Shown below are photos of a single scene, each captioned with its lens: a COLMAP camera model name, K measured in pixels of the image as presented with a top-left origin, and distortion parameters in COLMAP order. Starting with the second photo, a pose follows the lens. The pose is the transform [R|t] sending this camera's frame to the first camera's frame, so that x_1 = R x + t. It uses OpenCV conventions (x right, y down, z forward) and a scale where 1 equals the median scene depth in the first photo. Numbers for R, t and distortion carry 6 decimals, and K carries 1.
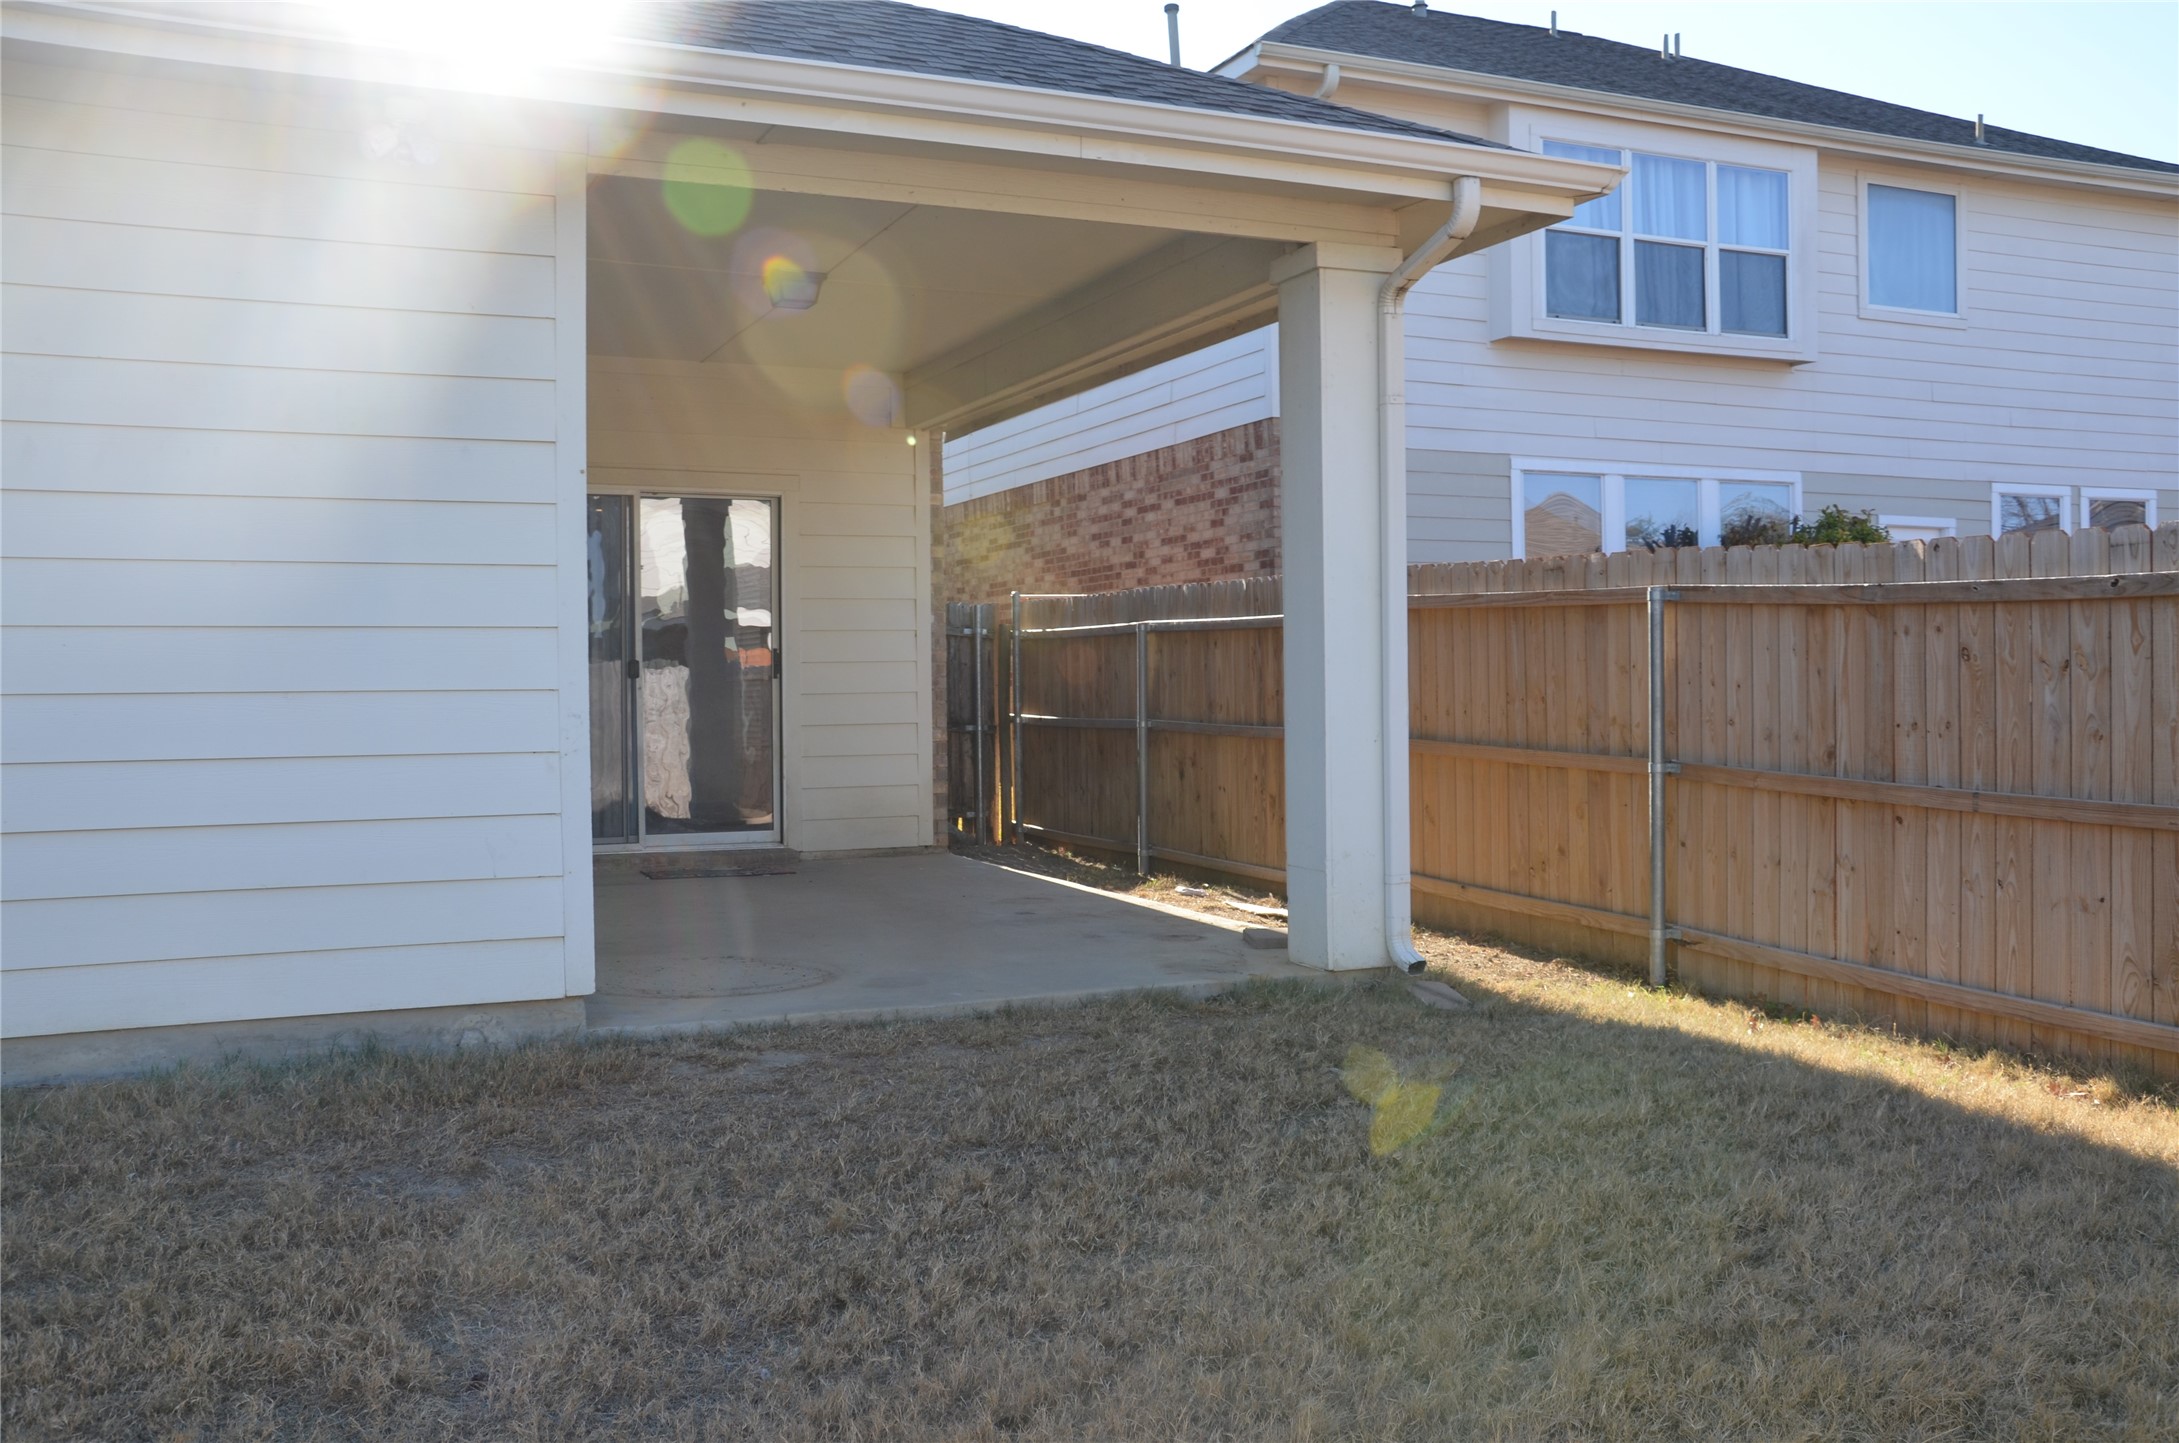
lens RADIAL K [[1931.5, 0, 1089.5], [0, 1931.5, 721.5], [0, 0, 1]] dist [-0.005226, 0.000876]
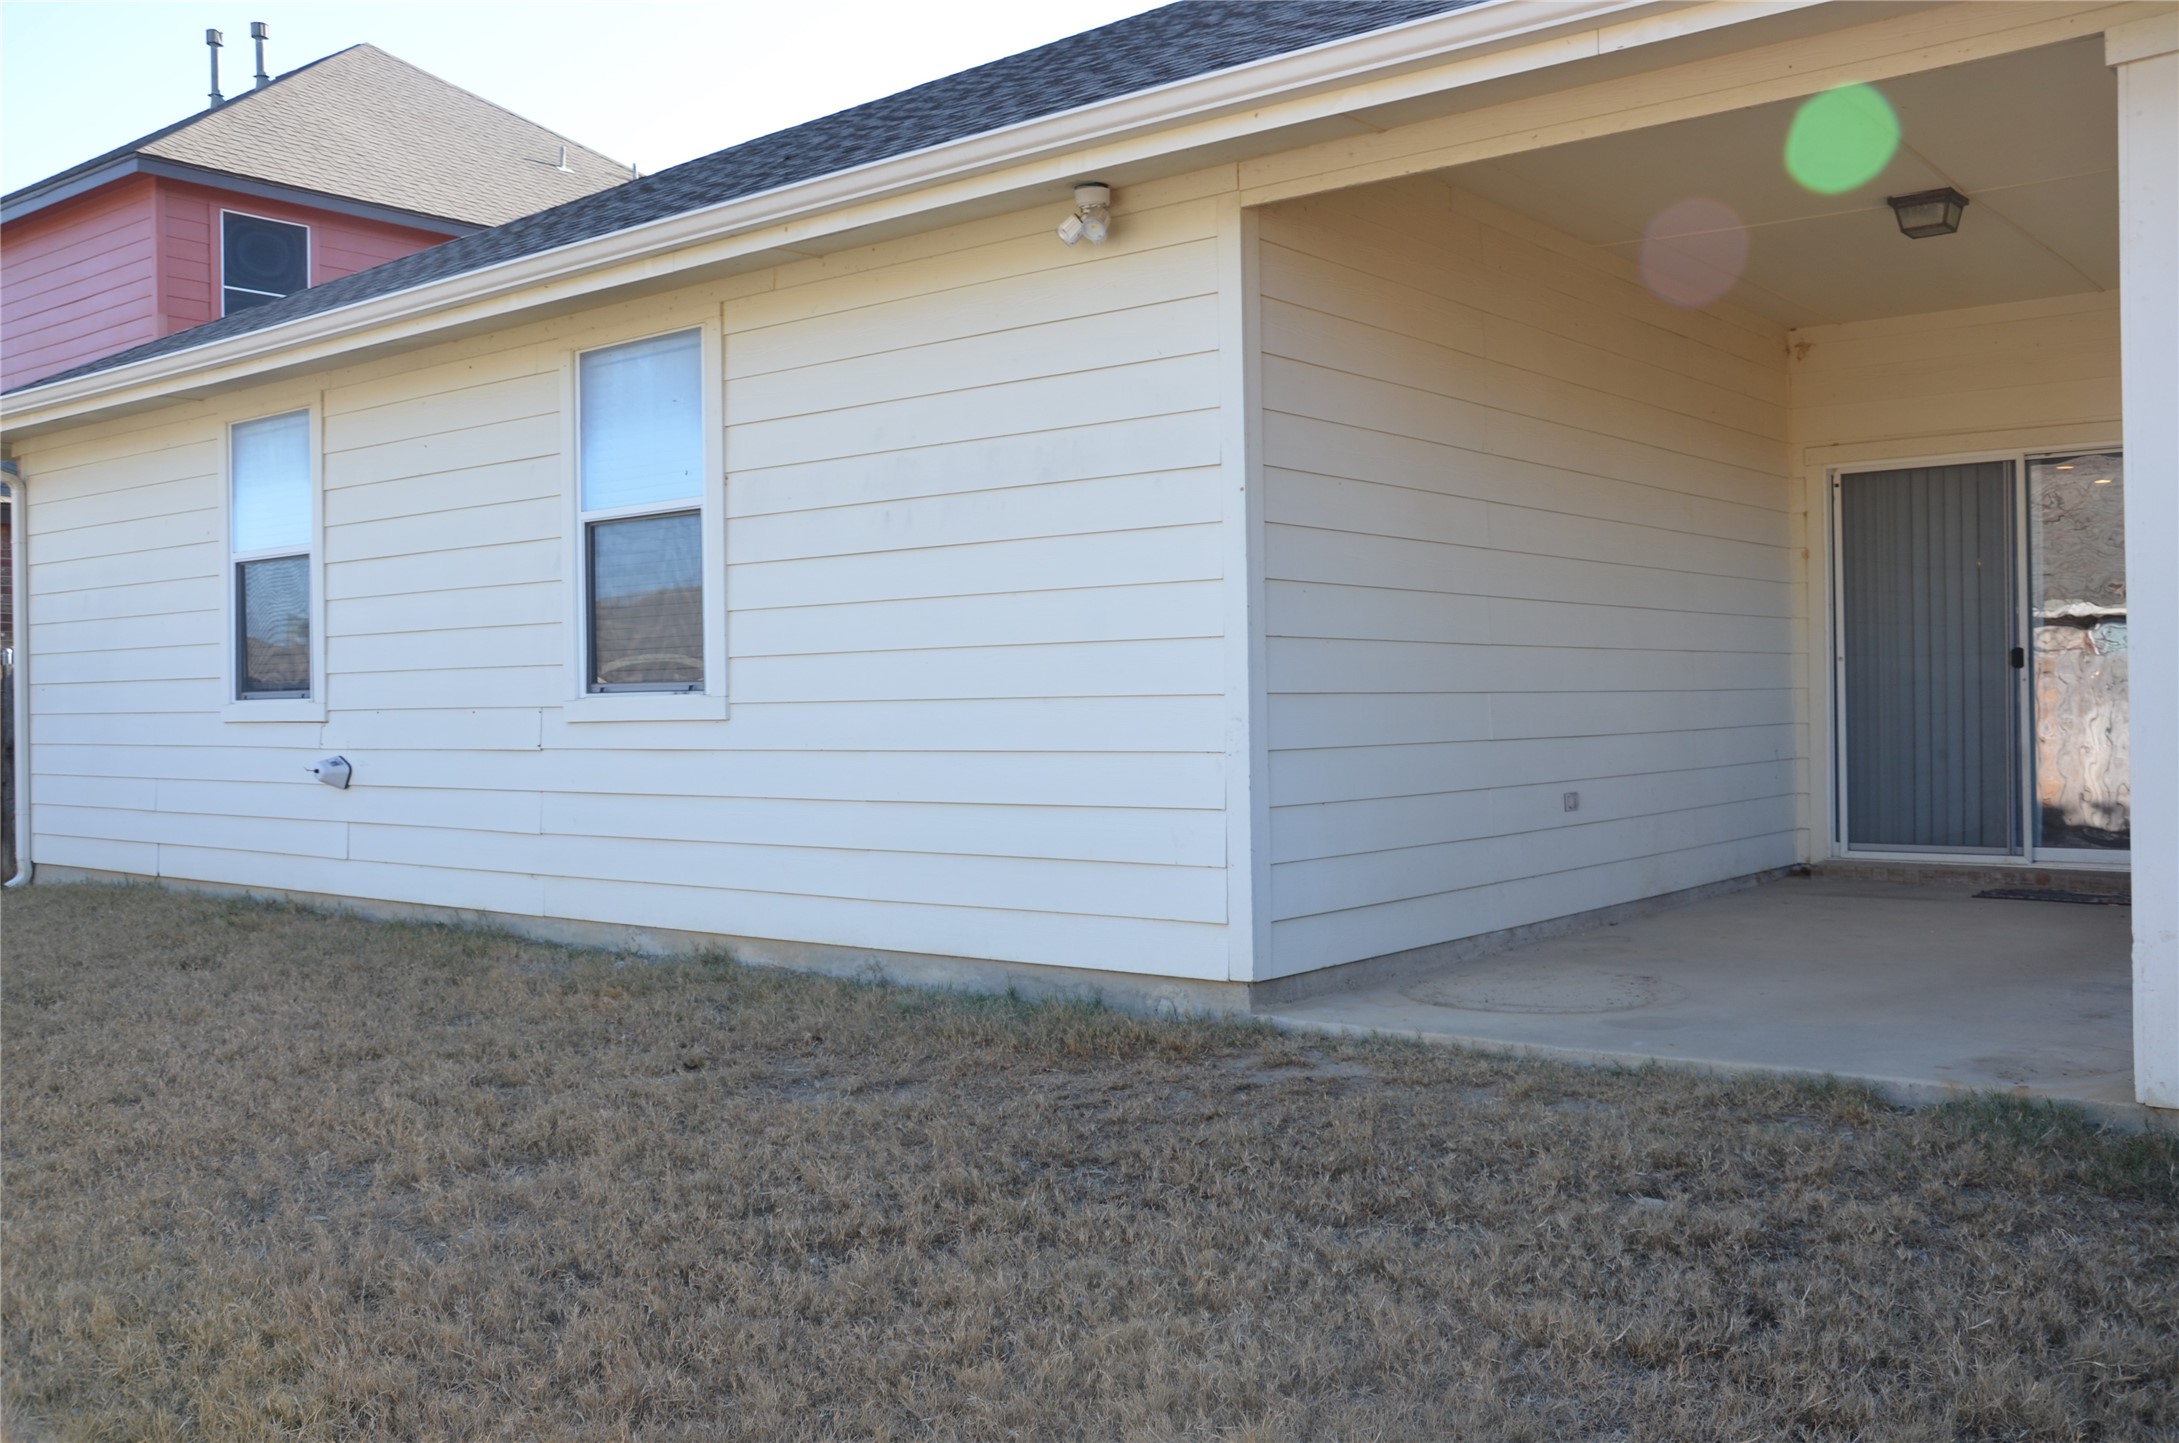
lens RADIAL K [[1931.5, 0, 1089.5], [0, 1931.5, 721.5], [0, 0, 1]] dist [-0.005226, 0.000876]
pose [[0.476080, 0.010962, -0.879333, 0.629486], [-0.000547, 0.999926, 0.012170, -0.014744], [0.879402, -0.005313, 0.476051, 0.414547]]
